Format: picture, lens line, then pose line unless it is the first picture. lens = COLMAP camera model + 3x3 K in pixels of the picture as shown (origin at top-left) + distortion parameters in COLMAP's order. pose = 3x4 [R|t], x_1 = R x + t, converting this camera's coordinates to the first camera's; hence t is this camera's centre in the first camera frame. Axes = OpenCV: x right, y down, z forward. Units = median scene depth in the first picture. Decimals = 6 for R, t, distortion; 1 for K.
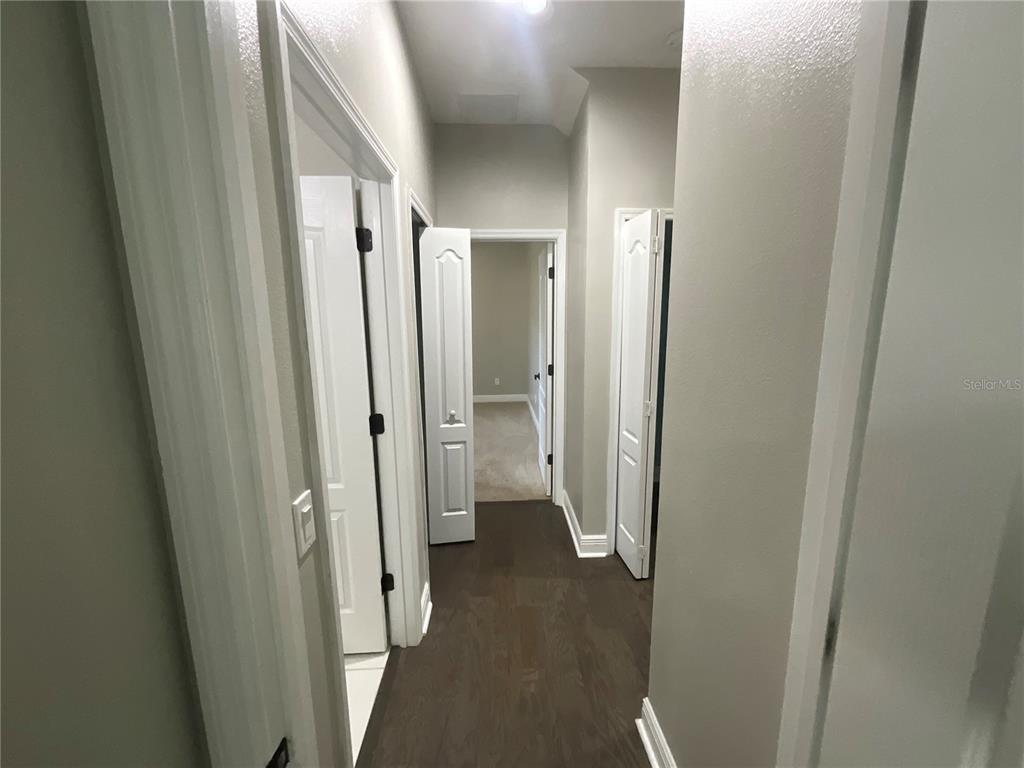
lens RADIAL K [[416.7, 0, 514.6], [0, 416.7, 382.2], [0, 0, 1]] dist [-0.003651, 0.000683]
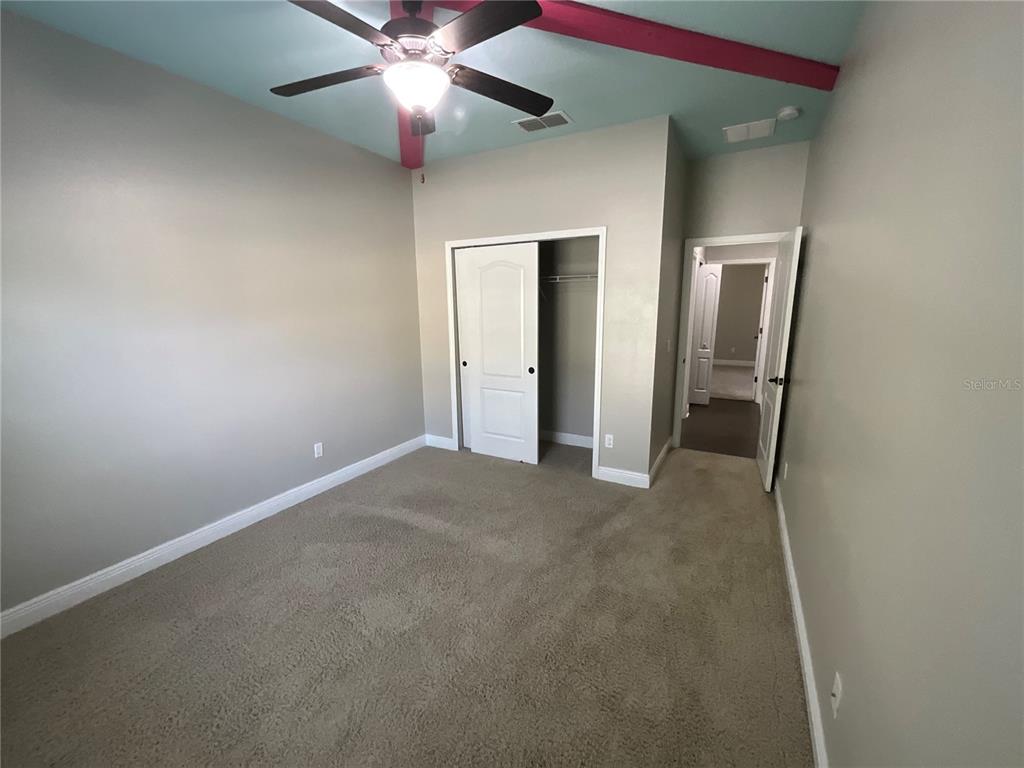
lens RADIAL K [[416.7, 0, 517.2], [0, 416.7, 387.4], [0, 0, 1]] dist [-0.003651, 0.000683]
pose [[0.856476, 0.106768, -0.505024, 0.133715], [-0.082806, 0.994123, 0.069737, 0.209049], [0.509502, -0.017909, 0.860283, -1.344530]]
